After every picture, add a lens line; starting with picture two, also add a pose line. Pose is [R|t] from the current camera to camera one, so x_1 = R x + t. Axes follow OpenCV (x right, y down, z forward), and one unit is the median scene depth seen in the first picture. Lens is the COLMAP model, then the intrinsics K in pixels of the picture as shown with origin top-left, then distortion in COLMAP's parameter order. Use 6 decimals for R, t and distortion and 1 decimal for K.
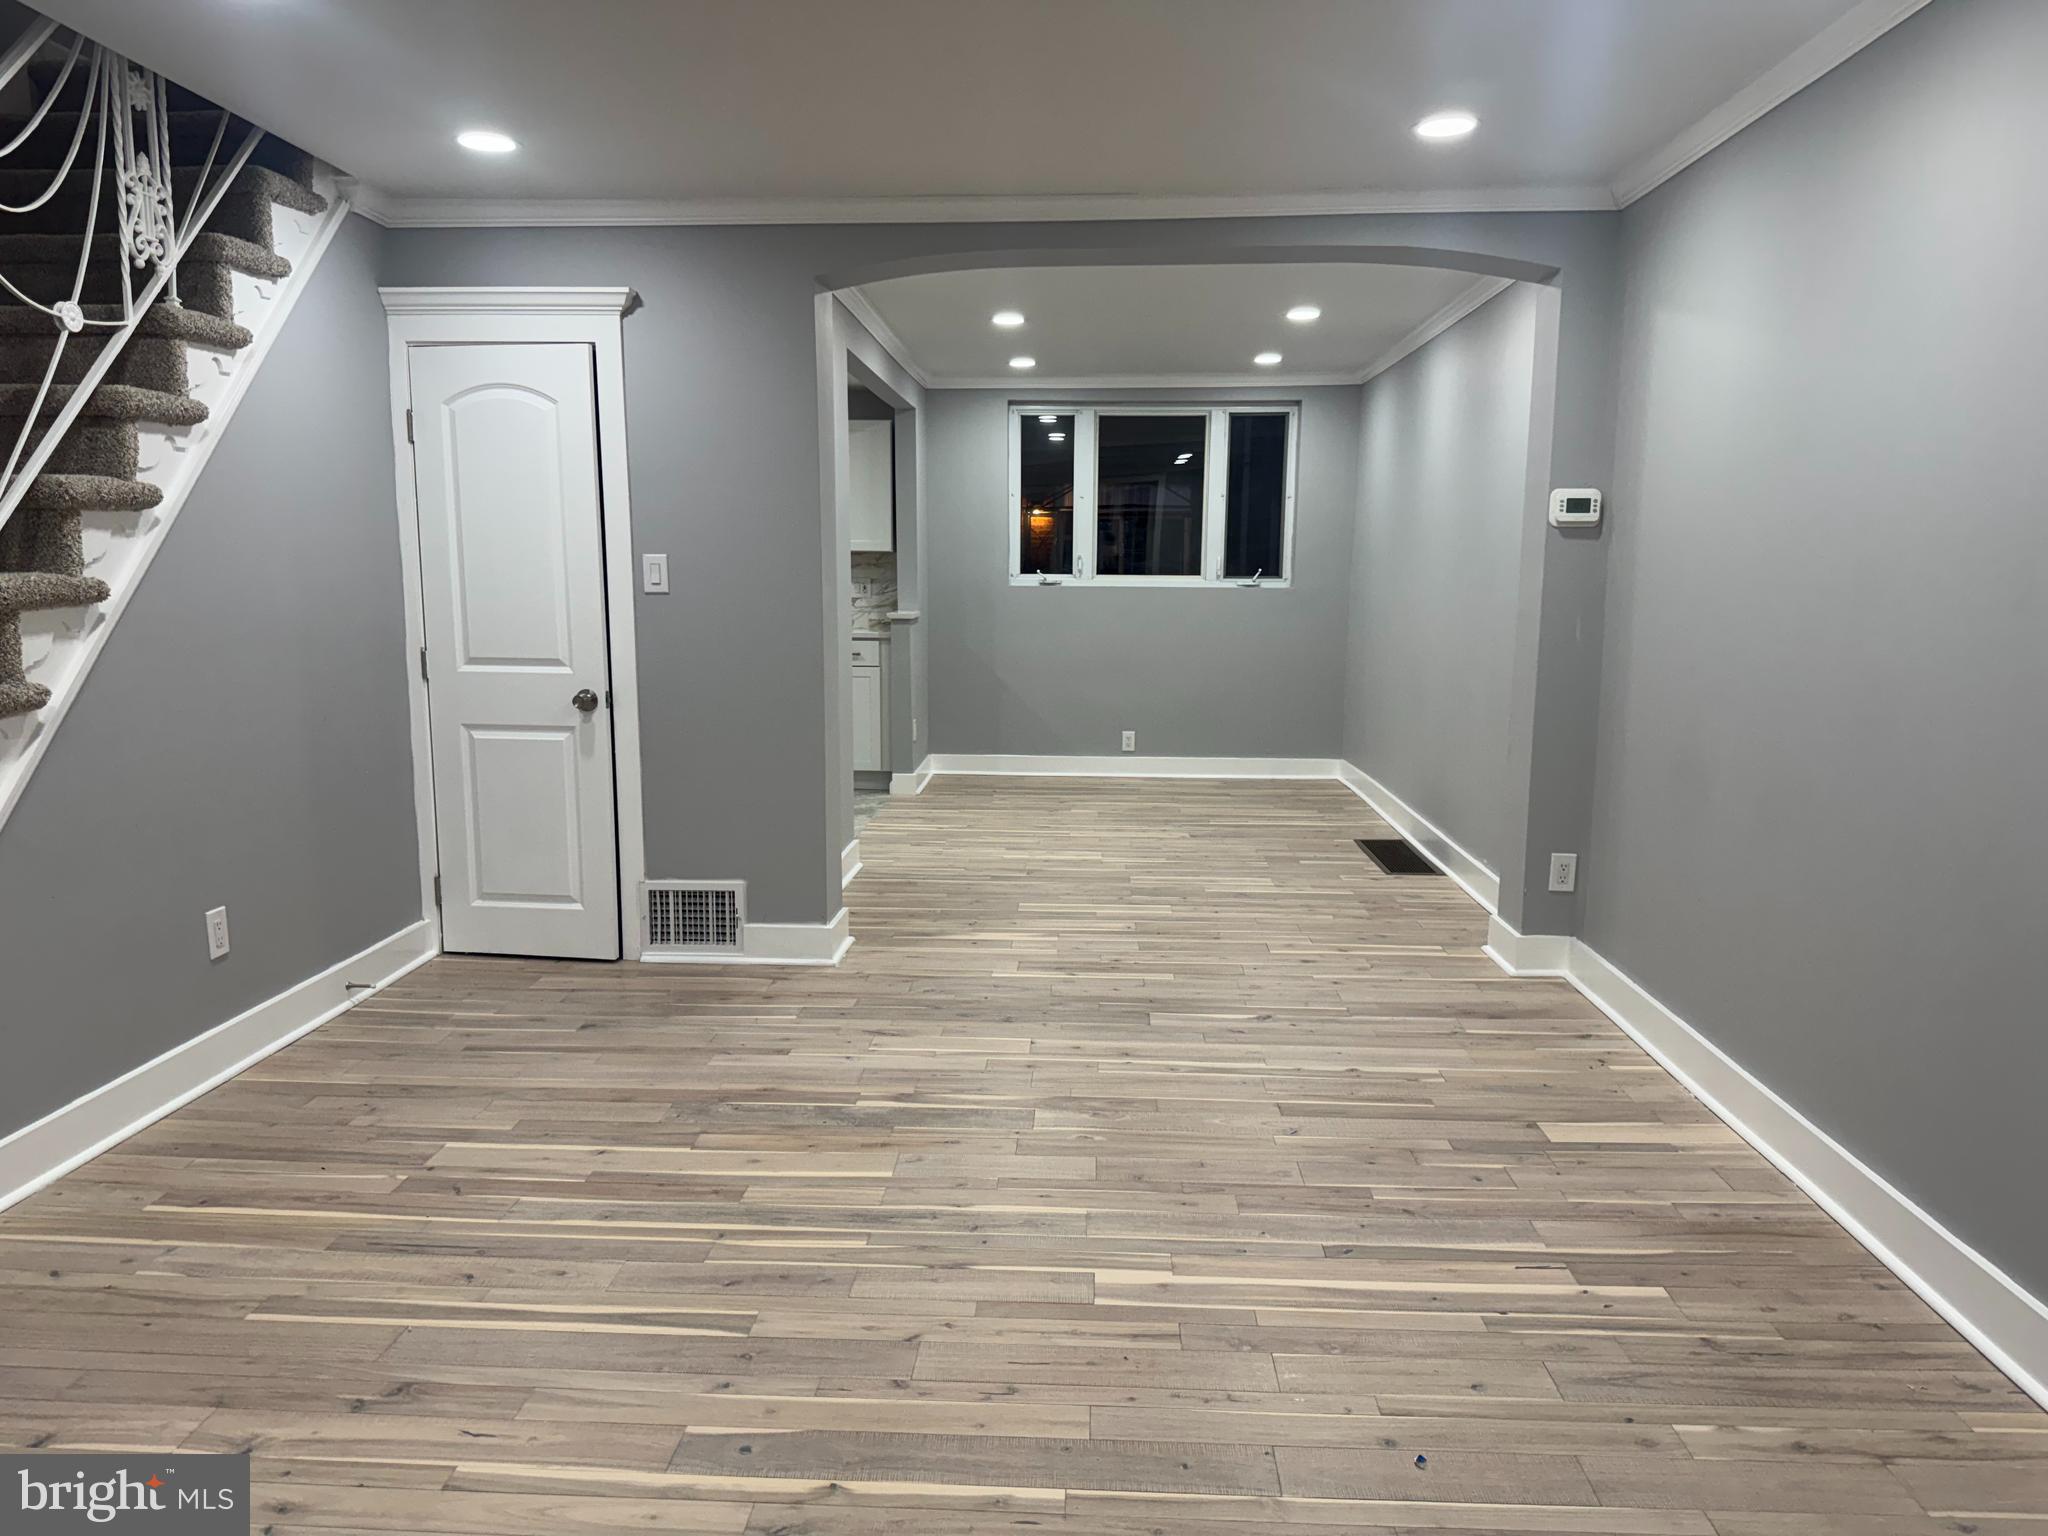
lens RADIAL K [[1426.5, 0, 1023.3], [0, 1426.5, 773.1], [0, 0, 1]] dist [0.152495, -0.285391]
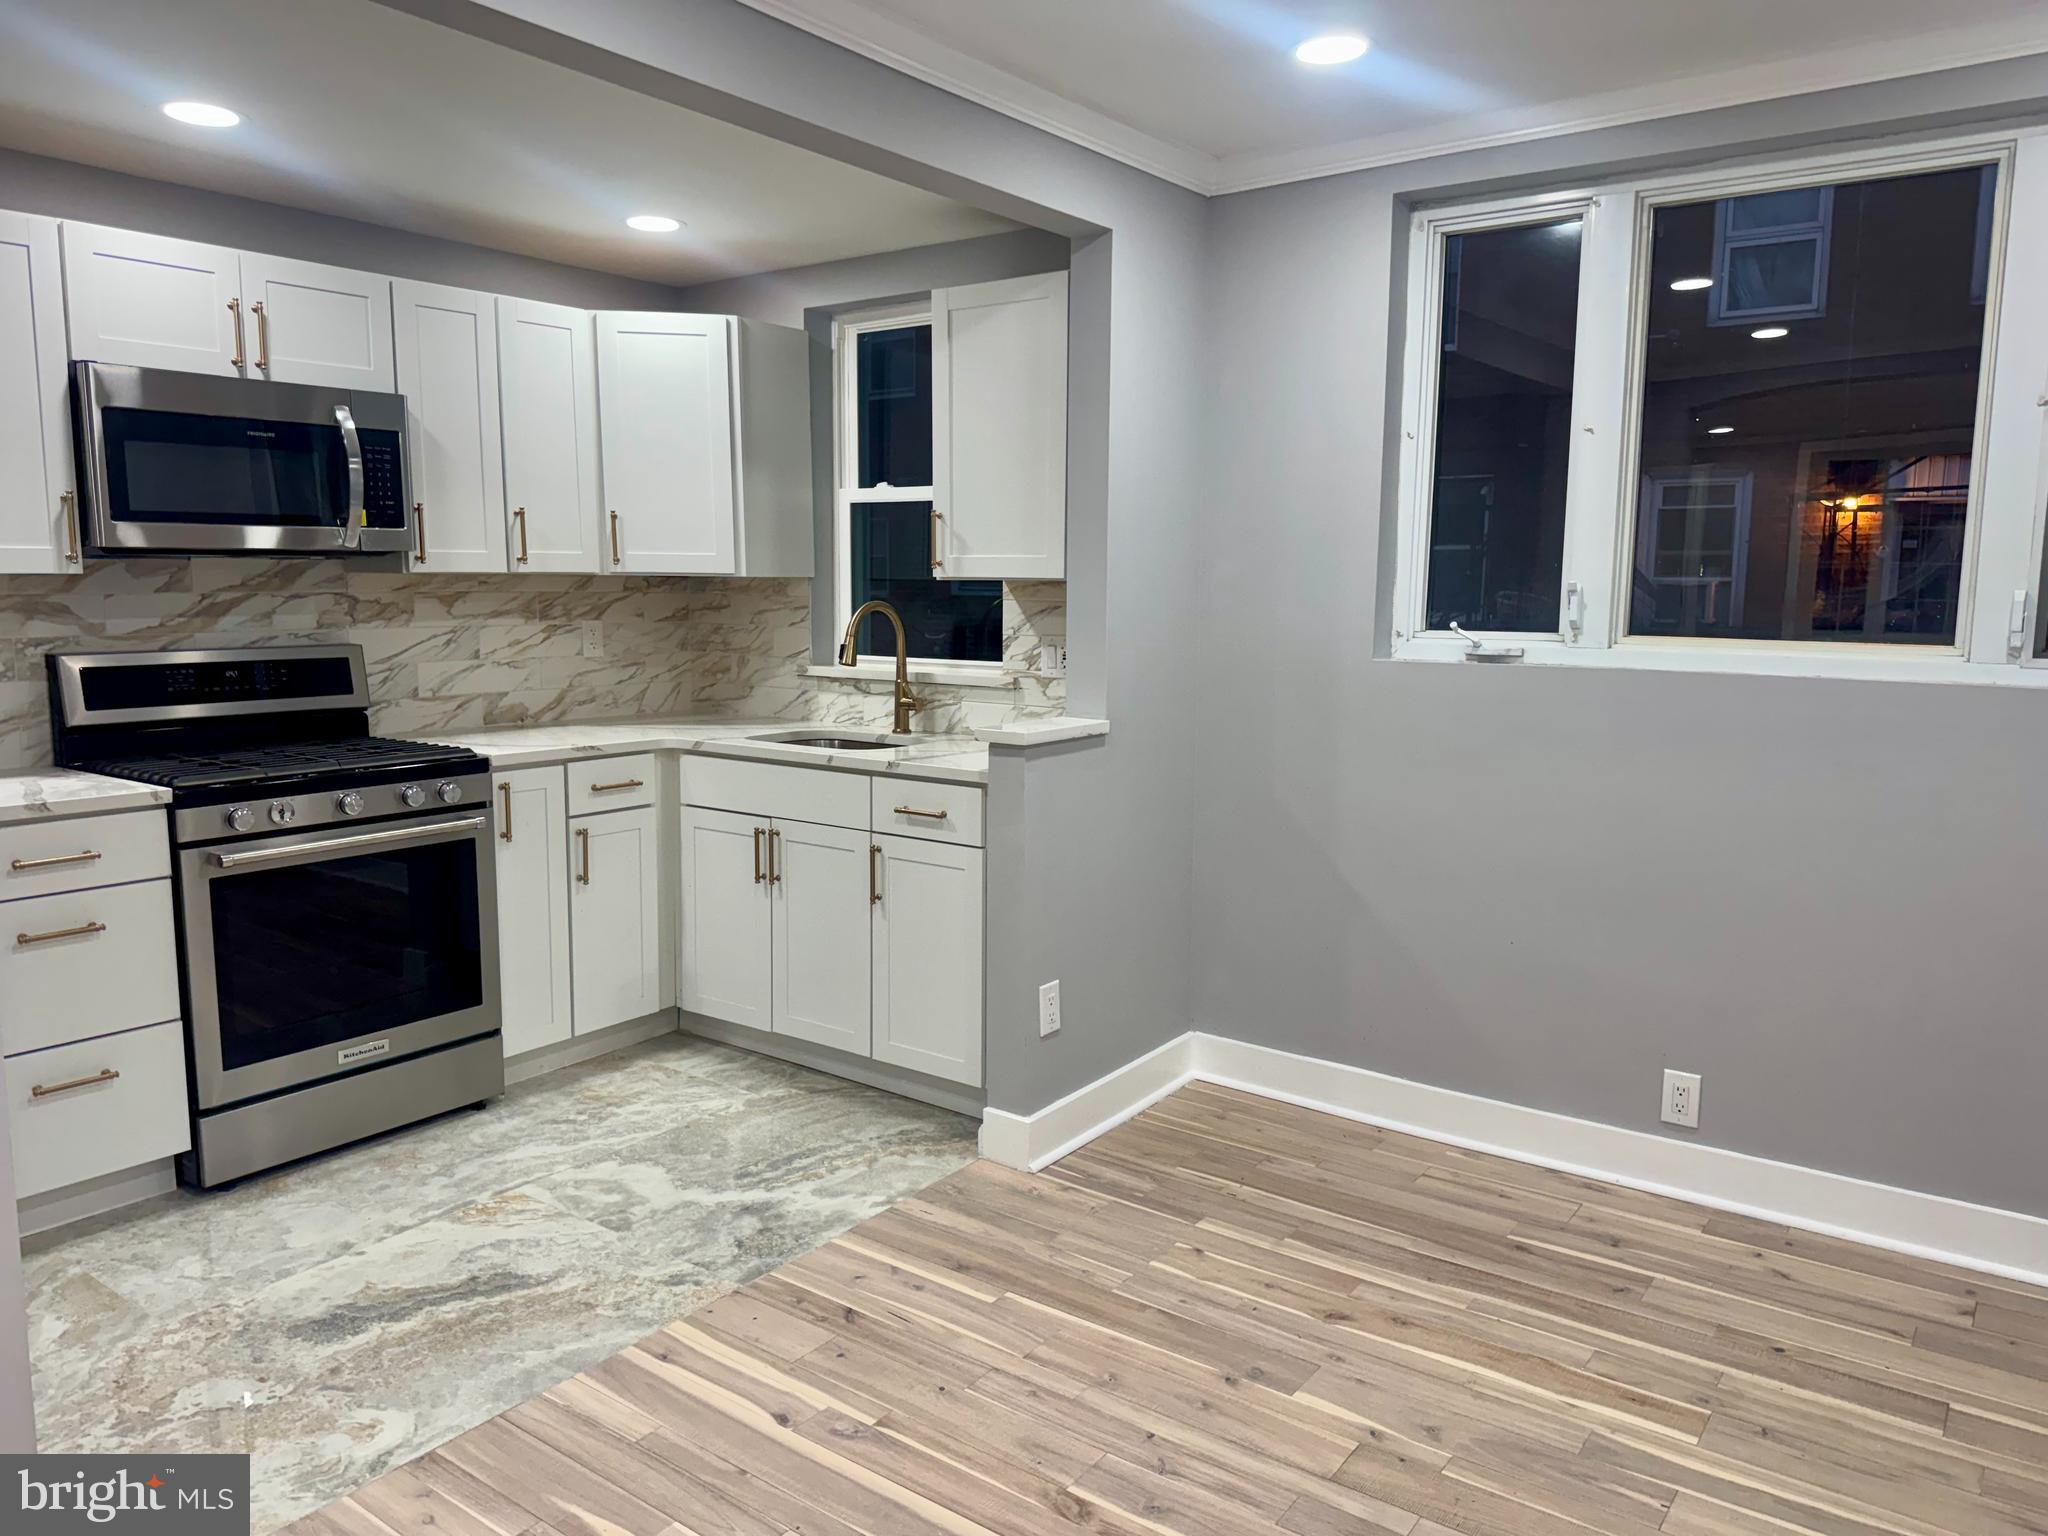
lens RADIAL K [[1420.4, 0, 1027.5], [0, 1420.4, 773.0], [0, 0, 1]] dist [0.132904, -0.213711]
pose [[0.835651, 0.073555, -0.544313, 0.255260], [-0.080252, 0.996708, 0.011483, -0.188614], [0.543366, 0.034087, 0.838804, 1.194566]]
